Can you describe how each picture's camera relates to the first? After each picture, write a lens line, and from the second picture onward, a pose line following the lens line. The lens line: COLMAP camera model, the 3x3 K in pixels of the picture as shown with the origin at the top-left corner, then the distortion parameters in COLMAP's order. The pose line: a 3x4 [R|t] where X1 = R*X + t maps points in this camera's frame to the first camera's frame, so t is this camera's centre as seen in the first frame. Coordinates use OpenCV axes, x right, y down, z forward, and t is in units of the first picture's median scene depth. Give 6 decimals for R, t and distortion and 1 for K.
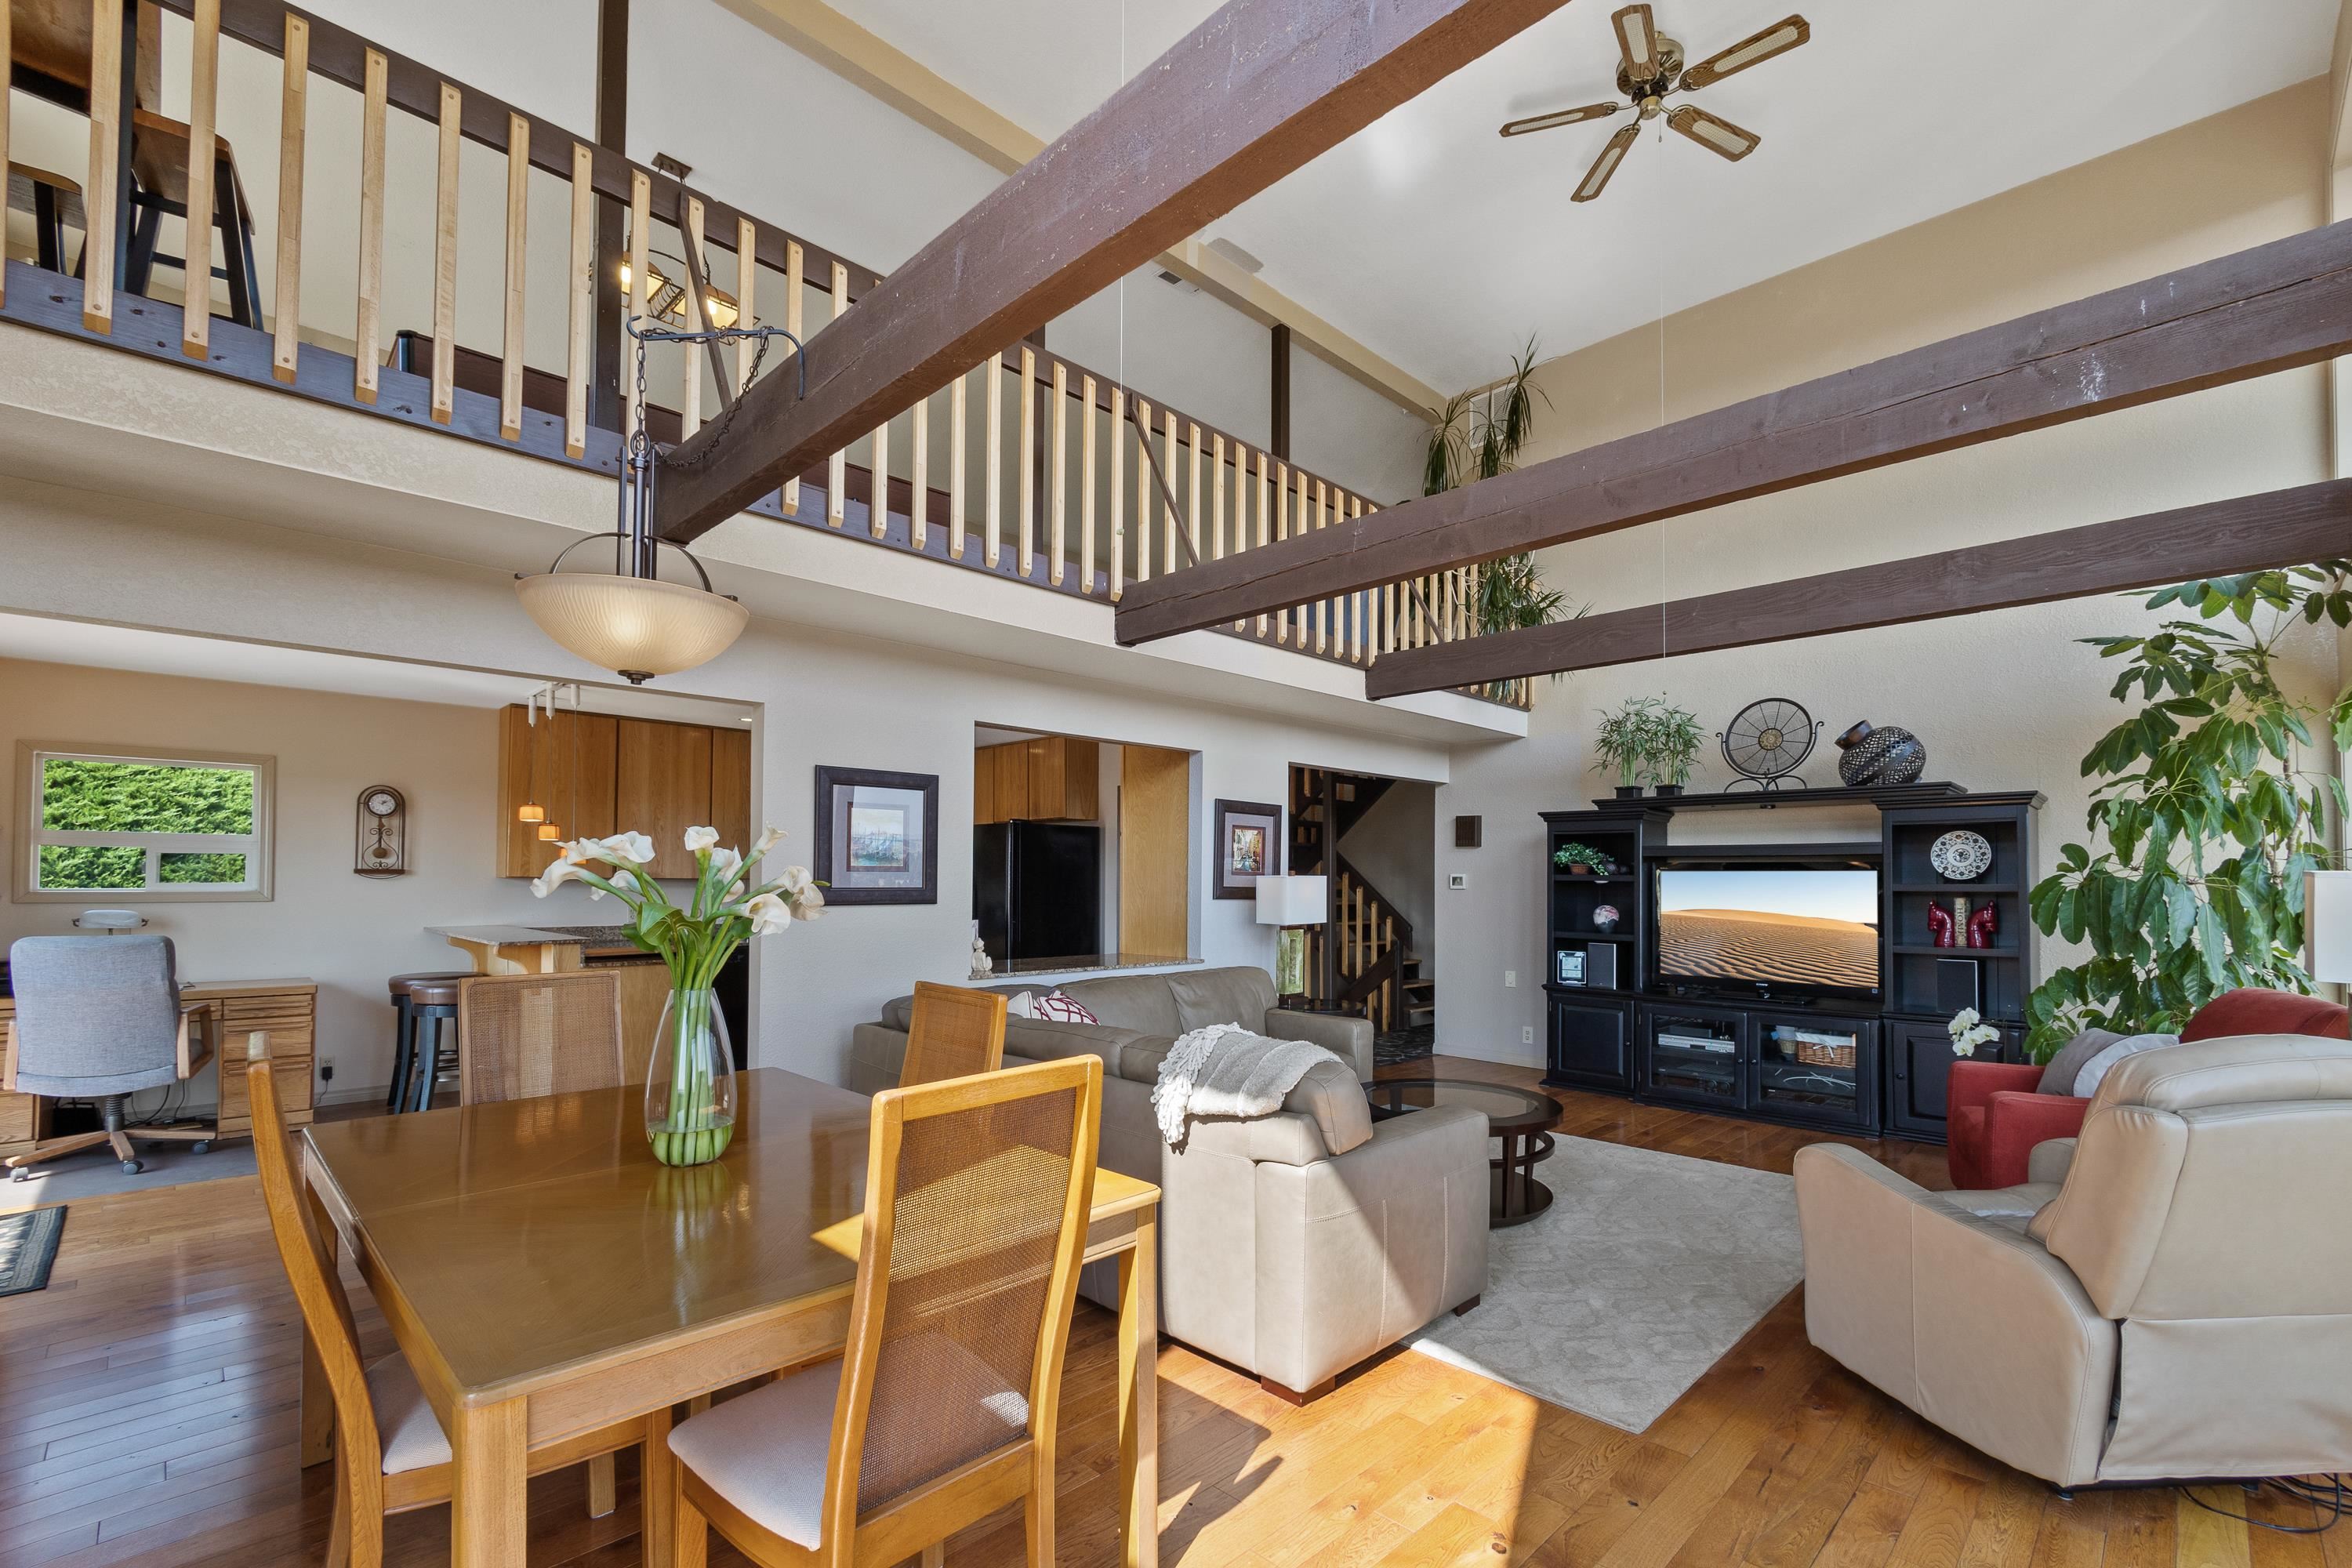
lens RADIAL K [[1049.5, 0, 1206.8], [0, 1049.5, 856.1], [0, 0, 1]] dist [-0.000682, -0.000069]
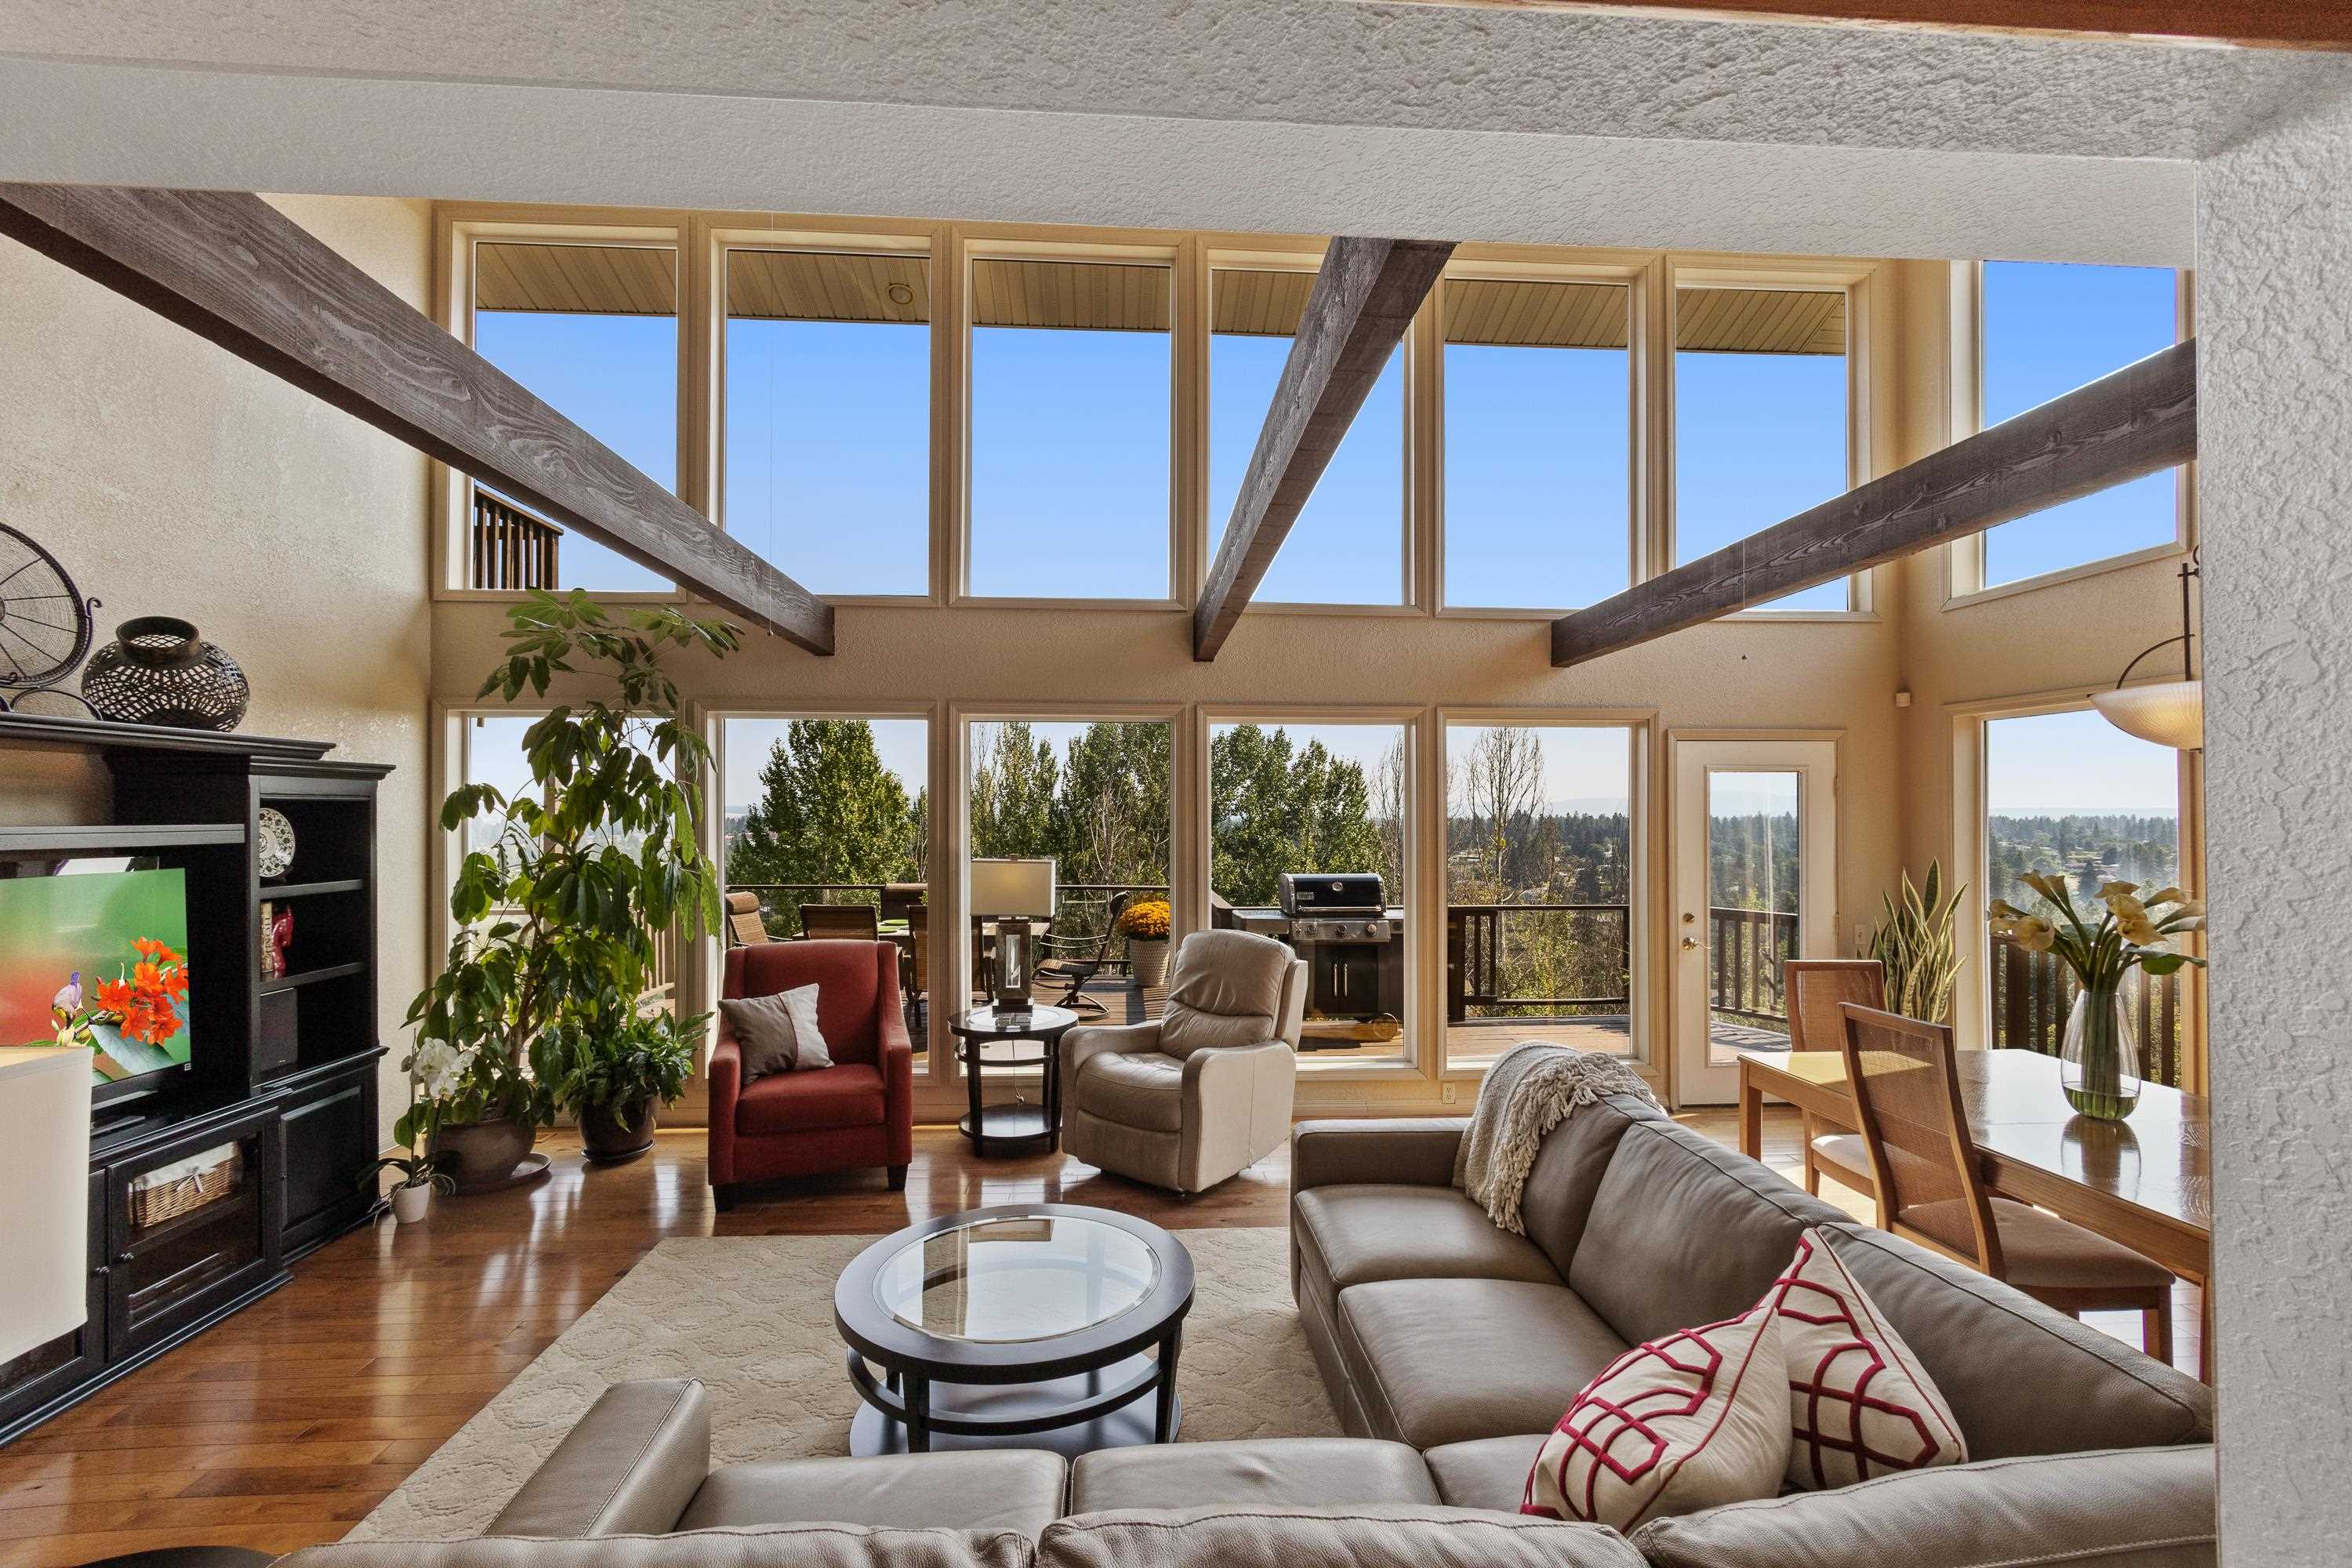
lens RADIAL K [[1016.2, 0, 1191.0], [0, 1016.2, 803.3], [0, 0, 1]] dist [-0.000936, -0.000123]
pose [[-0.750592, -0.000483, 0.660765, -0.193900], [-0.023444, 0.999390, -0.025900, -0.023386], [-0.660350, -0.034931, -0.750145, 1.068482]]
